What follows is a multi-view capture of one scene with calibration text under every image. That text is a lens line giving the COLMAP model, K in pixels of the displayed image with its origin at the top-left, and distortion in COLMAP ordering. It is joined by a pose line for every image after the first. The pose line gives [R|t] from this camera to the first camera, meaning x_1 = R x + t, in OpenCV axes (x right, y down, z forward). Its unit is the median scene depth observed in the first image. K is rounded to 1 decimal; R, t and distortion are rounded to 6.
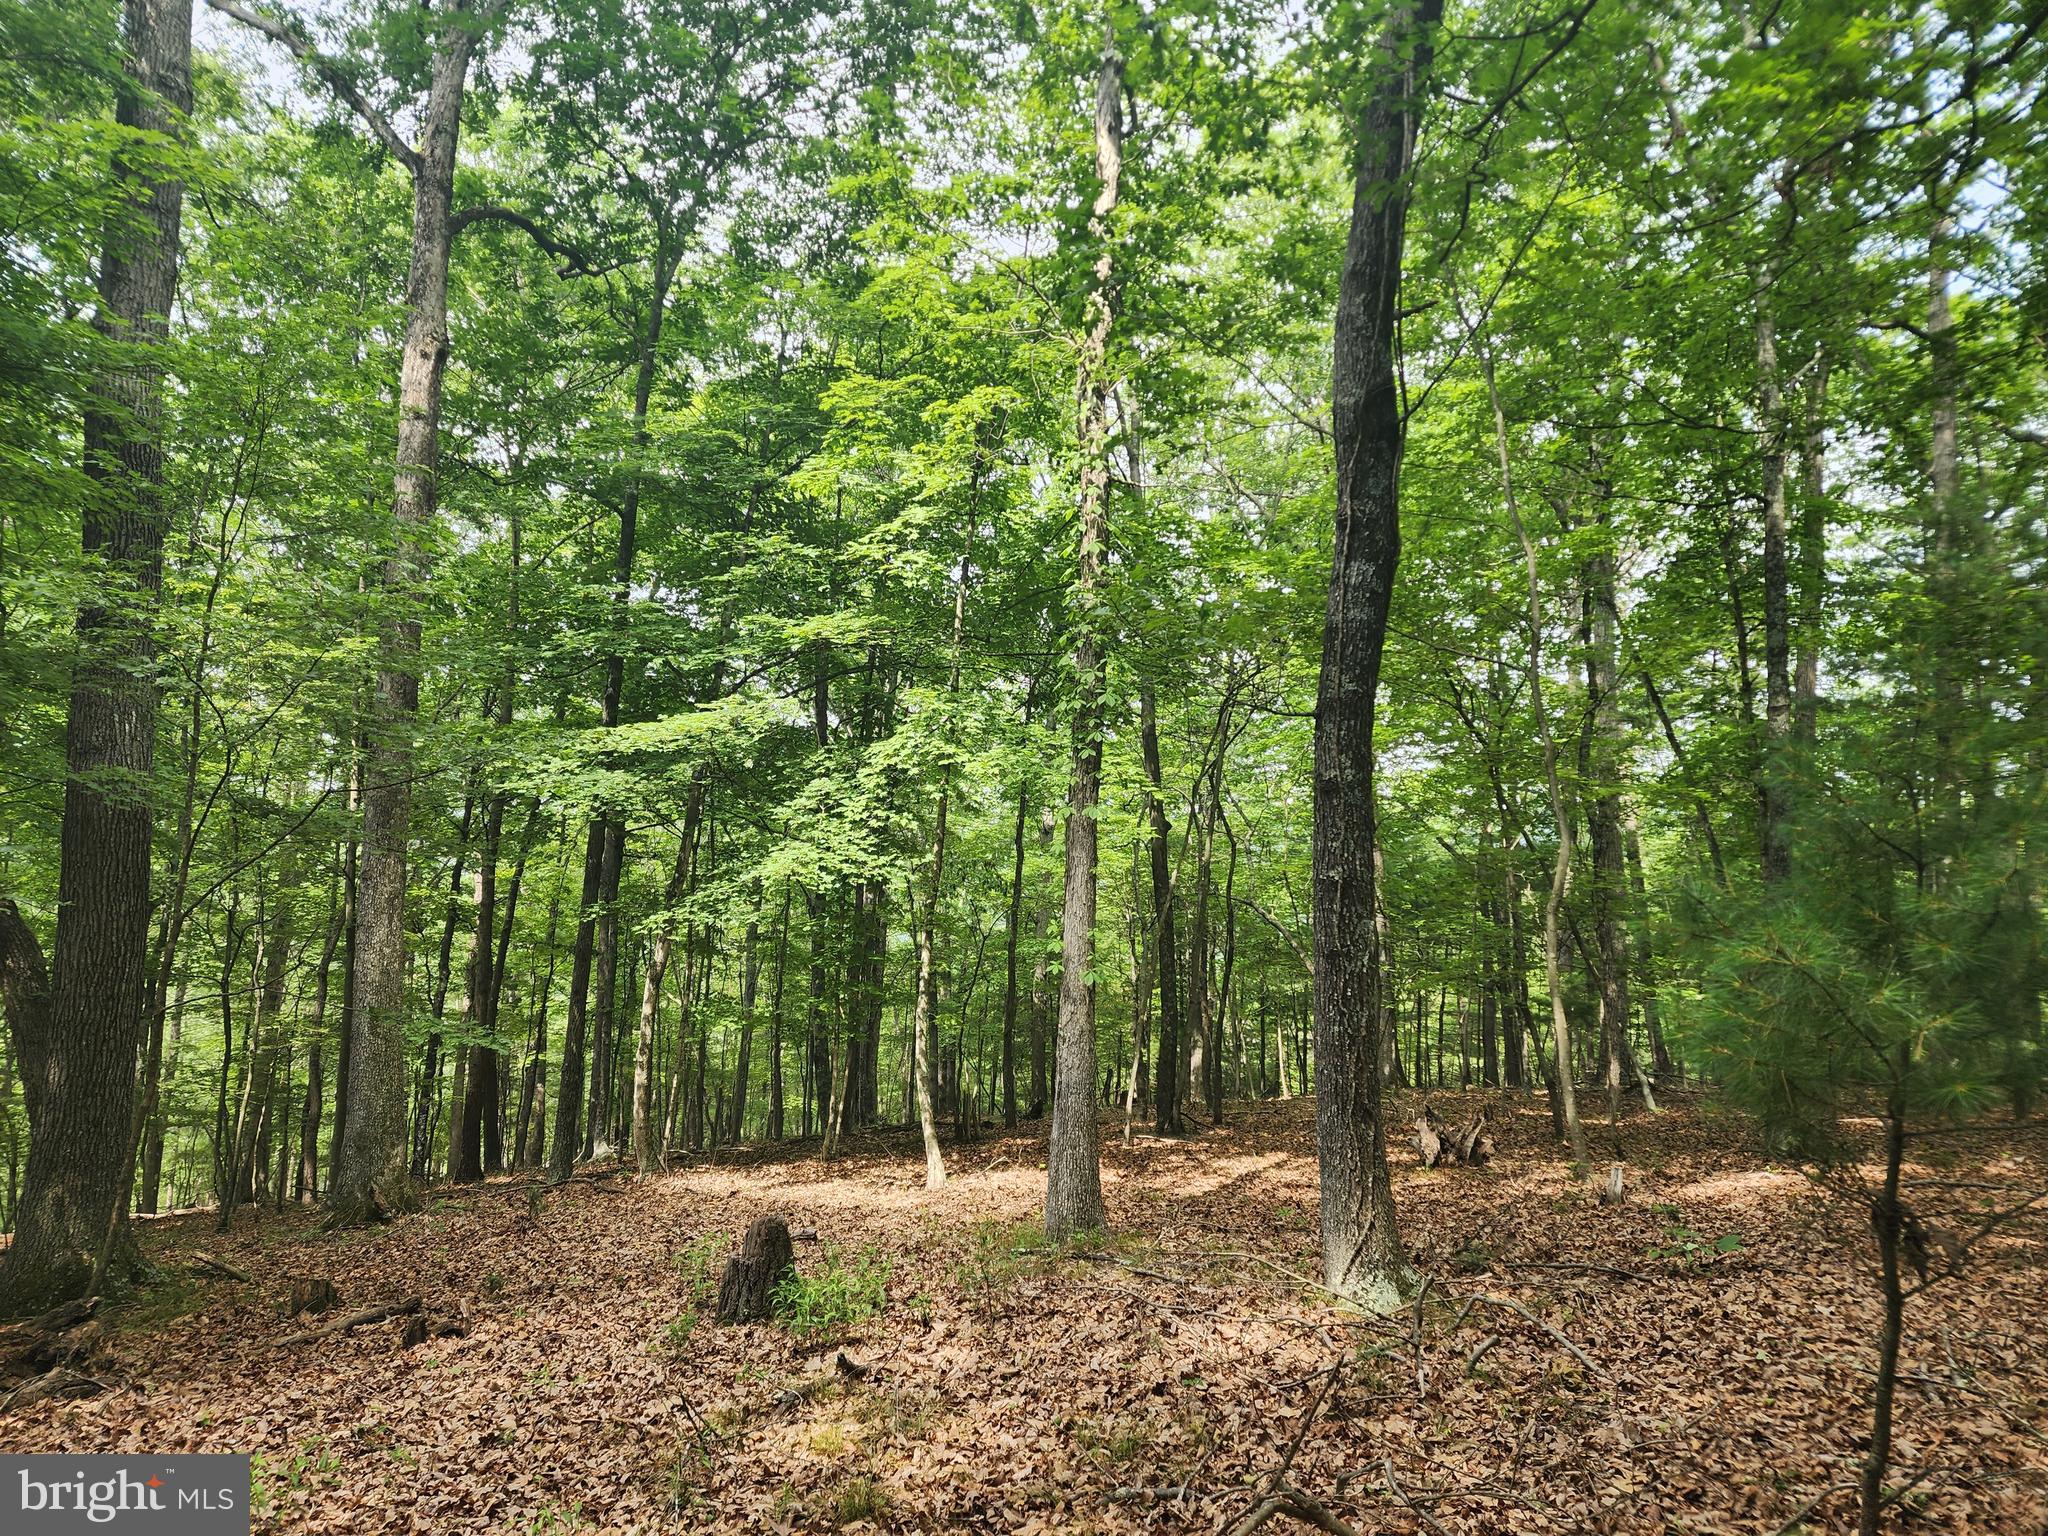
lens RADIAL K [[1347.7, 0, 1006.2], [0, 1347.7, 761.8], [0, 0, 1]] dist [0.061120, -0.056742]
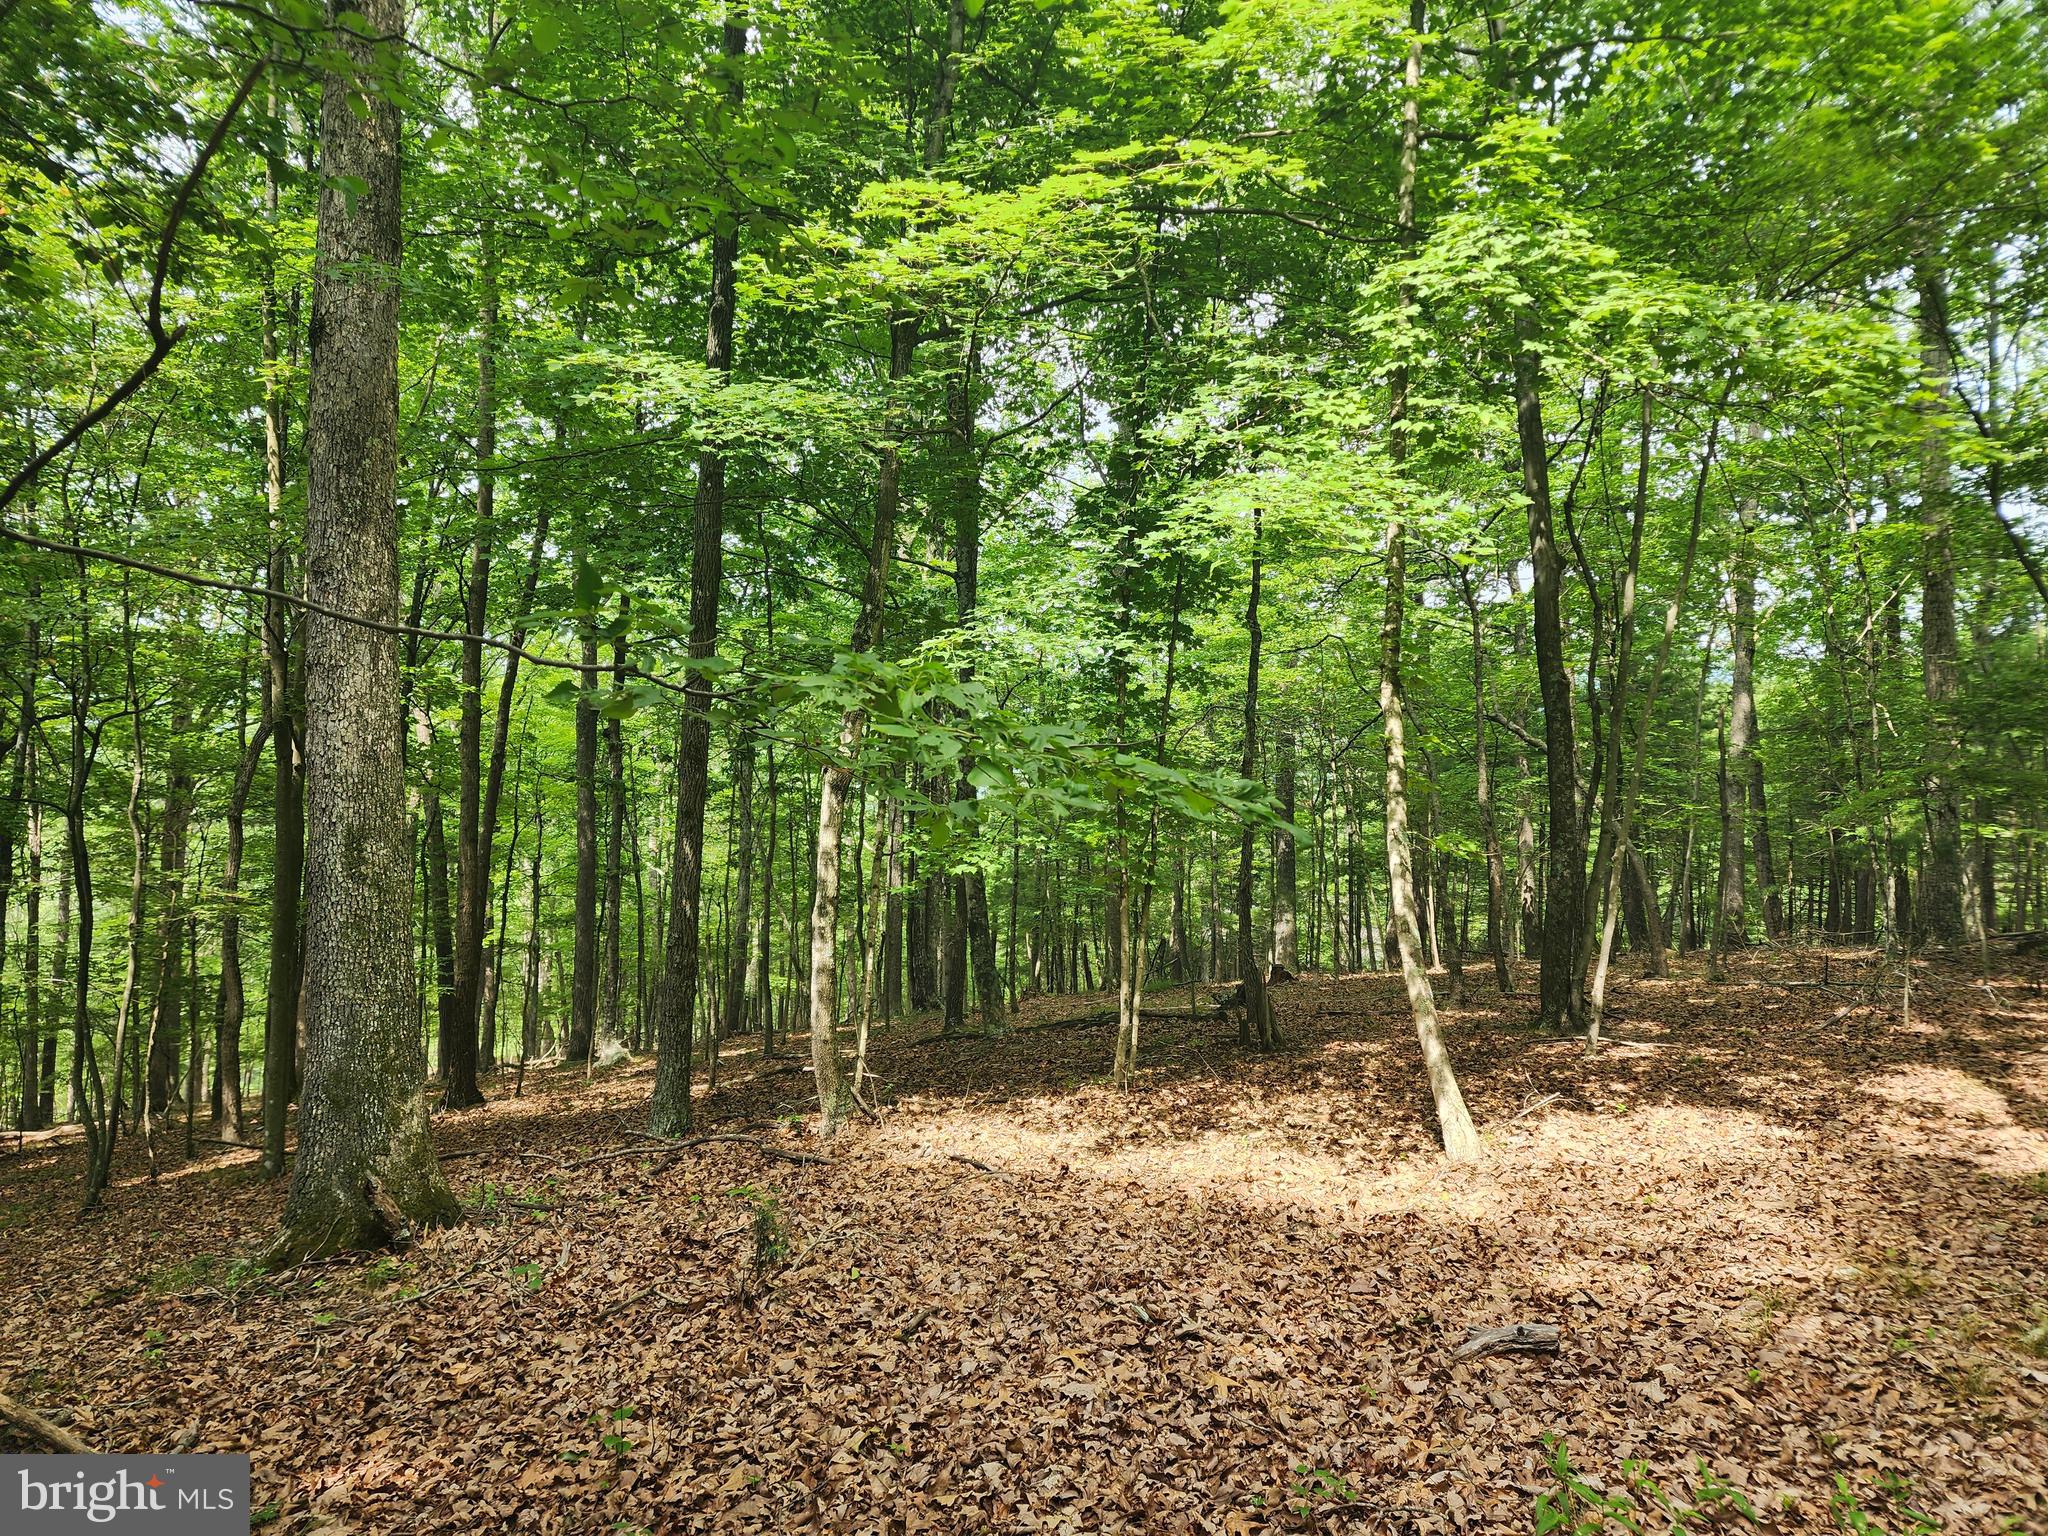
lens RADIAL K [[1347.7, 0, 984.6], [0, 1347.7, 737.0], [0, 0, 1]] dist [0.061120, -0.056742]
pose [[0.998986, -0.011255, 0.043598, -0.276207], [0.007921, 0.997085, 0.075892, 0.120749], [-0.044325, -0.075469, 0.996162, 0.538719]]
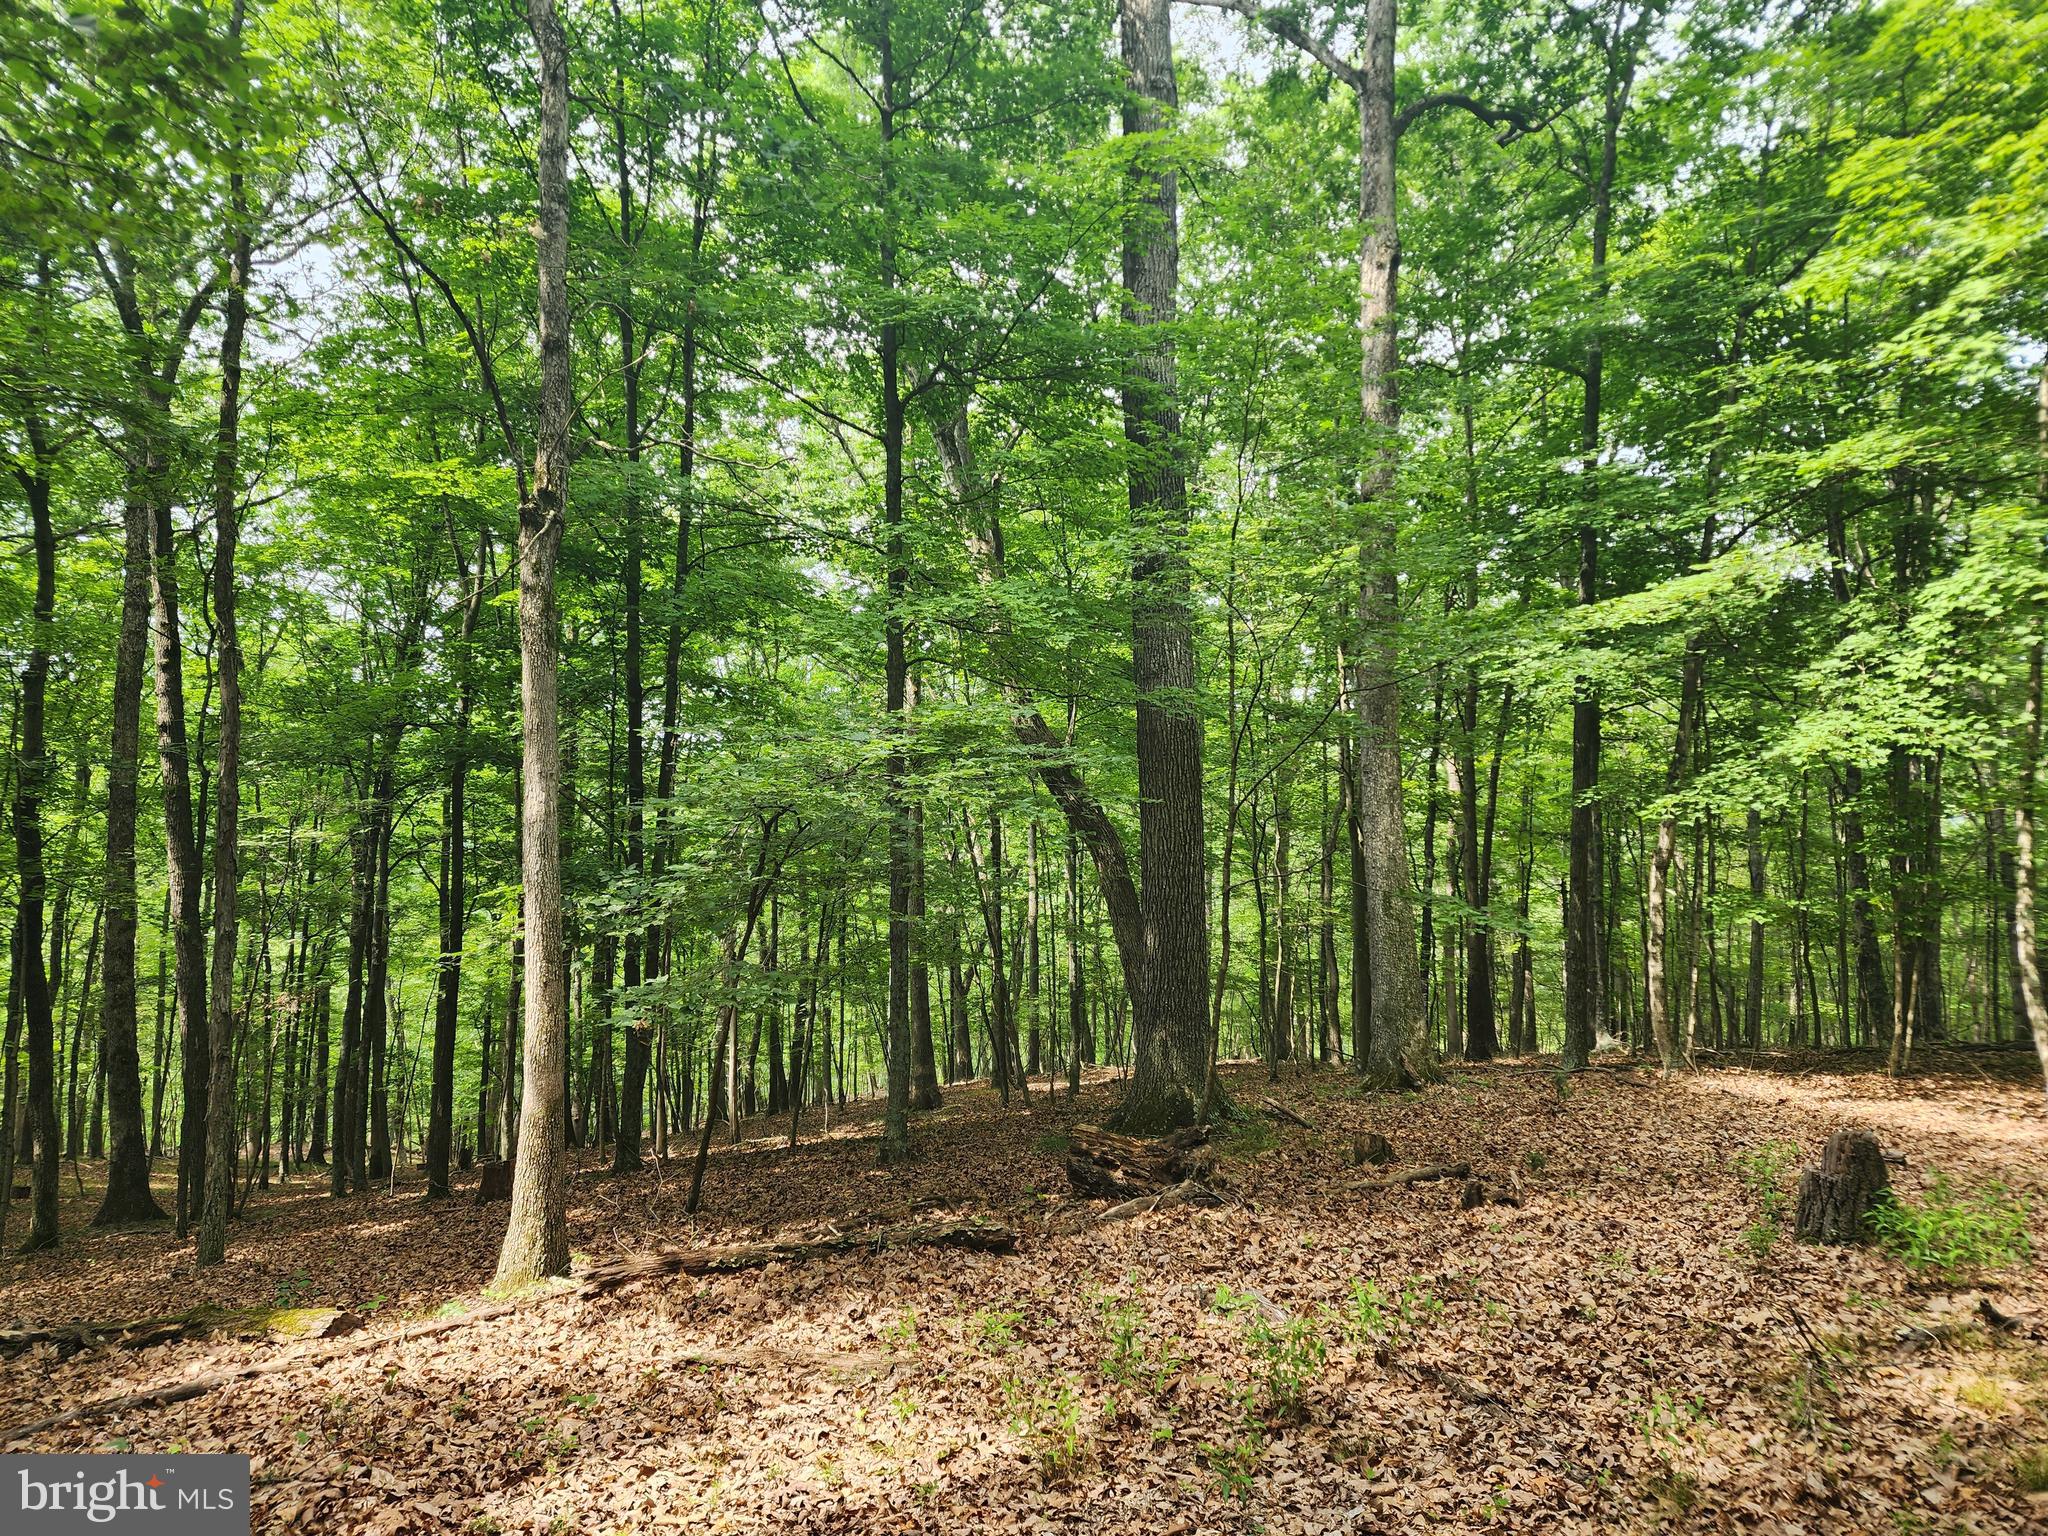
lens RADIAL K [[1347.7, 0, 1021.2], [0, 1347.7, 740.6], [0, 0, 1]] dist [0.061120, -0.056742]
pose [[0.784546, -0.060095, -0.617151, -0.024481], [0.100026, 0.994523, 0.030315, 0.000823], [0.611949, -0.085514, 0.786260, -0.006097]]
